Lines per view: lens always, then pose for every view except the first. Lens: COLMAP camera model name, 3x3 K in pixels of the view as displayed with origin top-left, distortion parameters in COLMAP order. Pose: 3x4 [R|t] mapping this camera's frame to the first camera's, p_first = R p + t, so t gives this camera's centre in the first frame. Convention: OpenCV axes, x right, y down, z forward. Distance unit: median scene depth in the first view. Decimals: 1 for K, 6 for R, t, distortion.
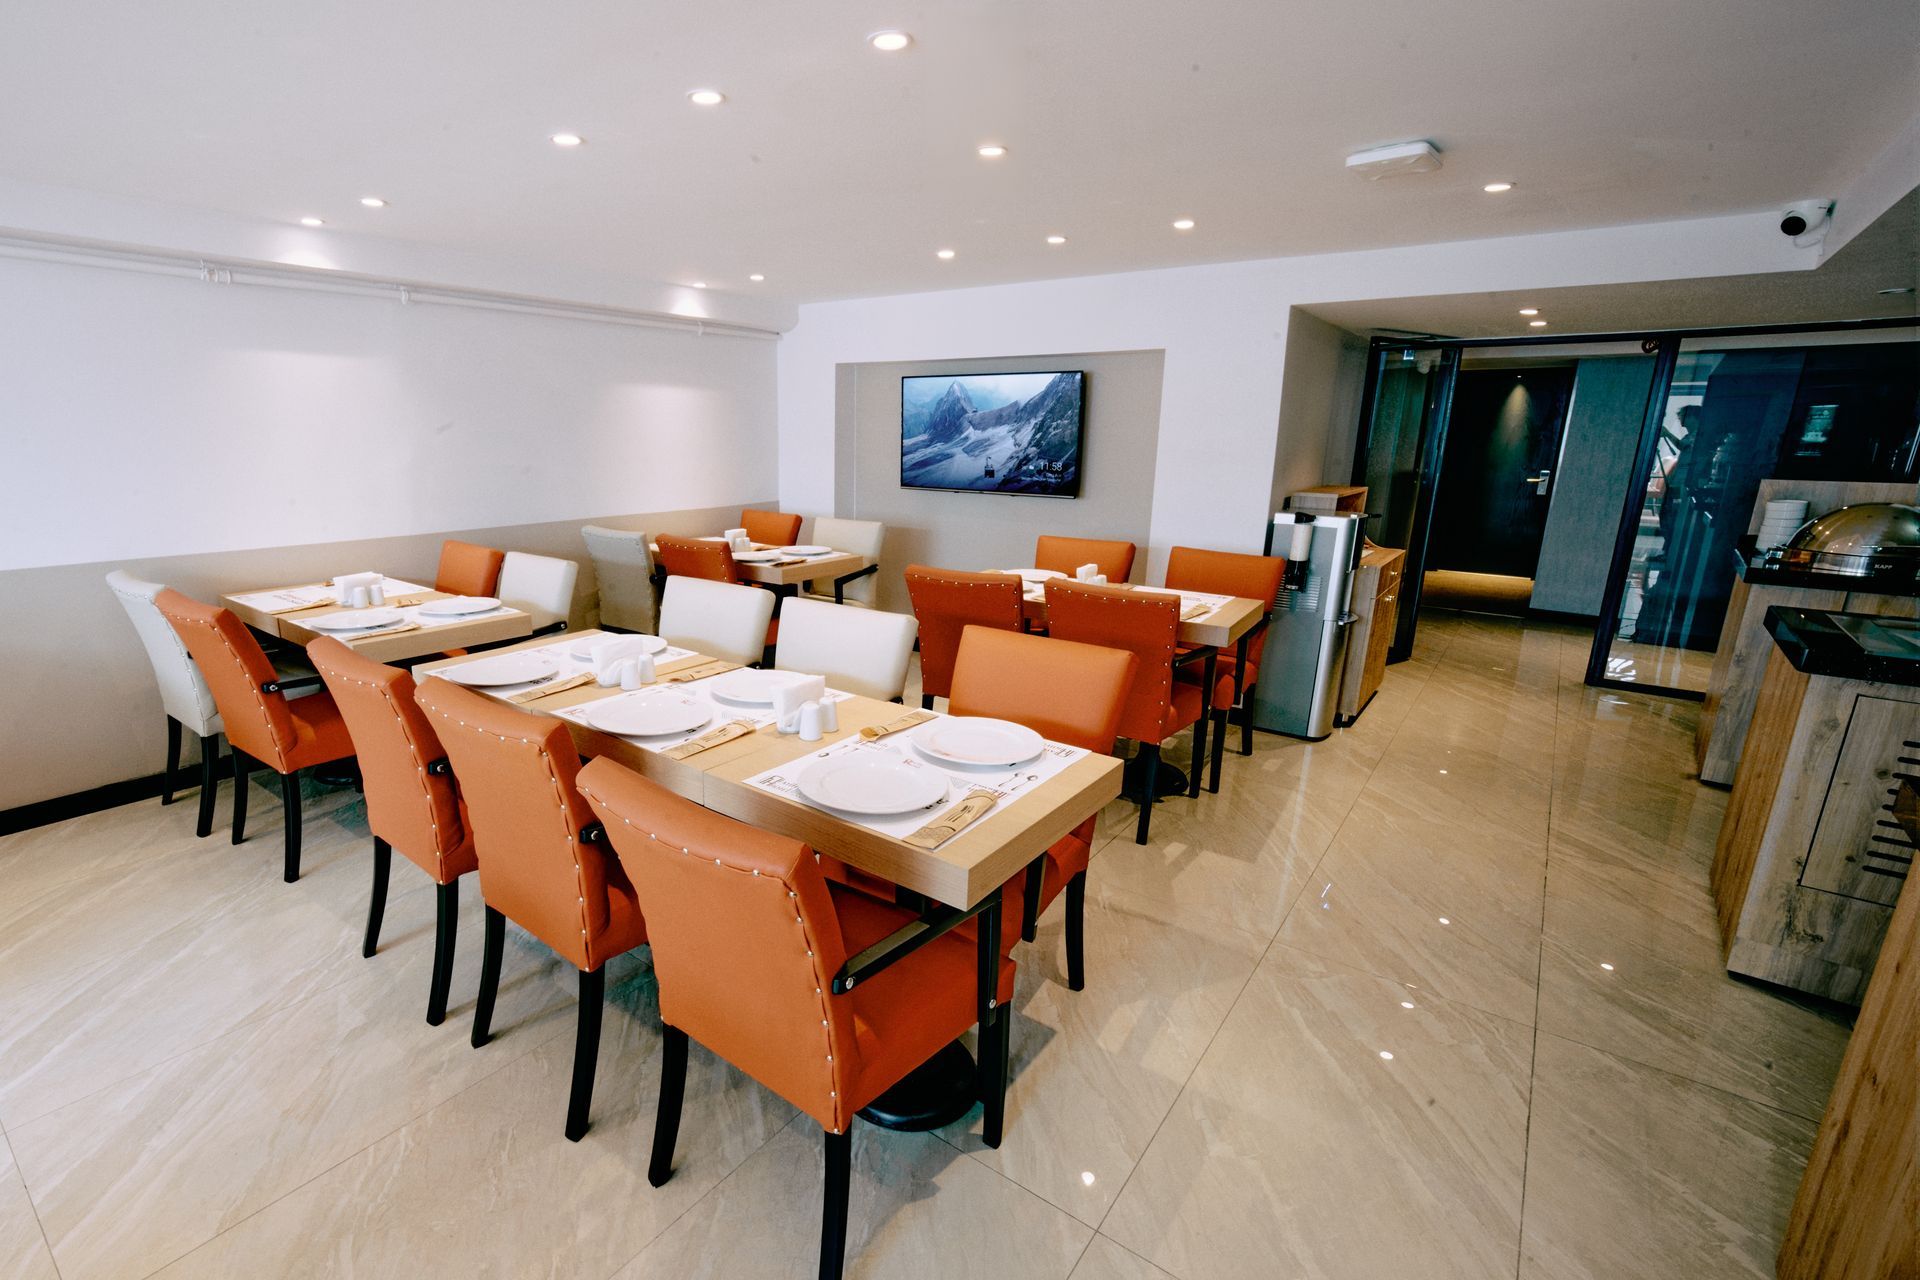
lens RADIAL K [[855.0, 0, 957.3], [0, 855.0, 667.9], [0, 0, 1]] dist [0.000821, 0.000206]
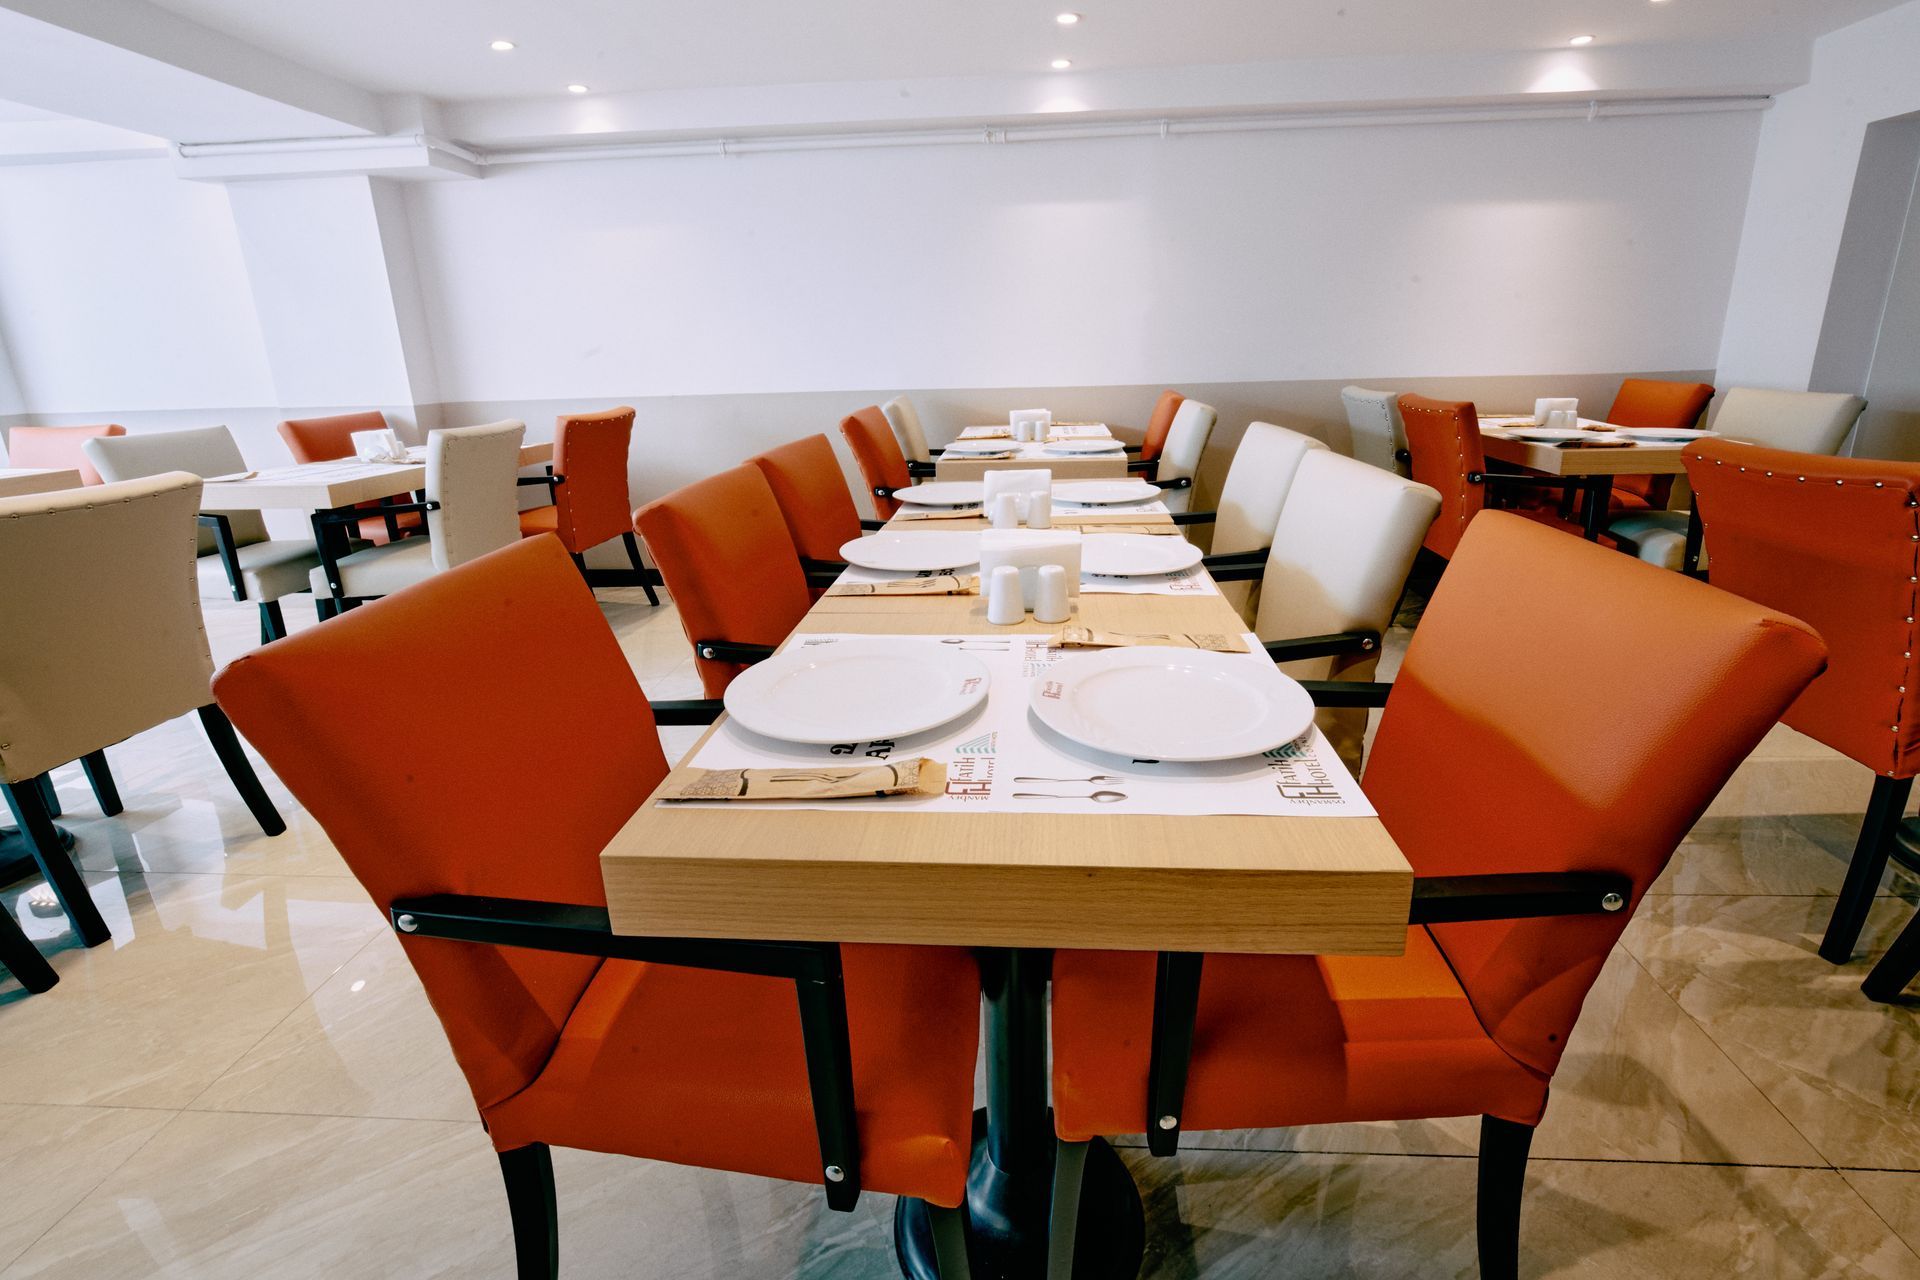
lens RADIAL K [[914.5, 0, 965.9], [0, 914.5, 595.7], [0, 0, 1]] dist [-0.003511, -0.000457]
pose [[0.521268, 0.201298, -0.829312, 0.153482], [-0.188706, 0.974915, 0.118027, -0.004544], [0.832268, 0.094973, 0.546178, 0.249709]]
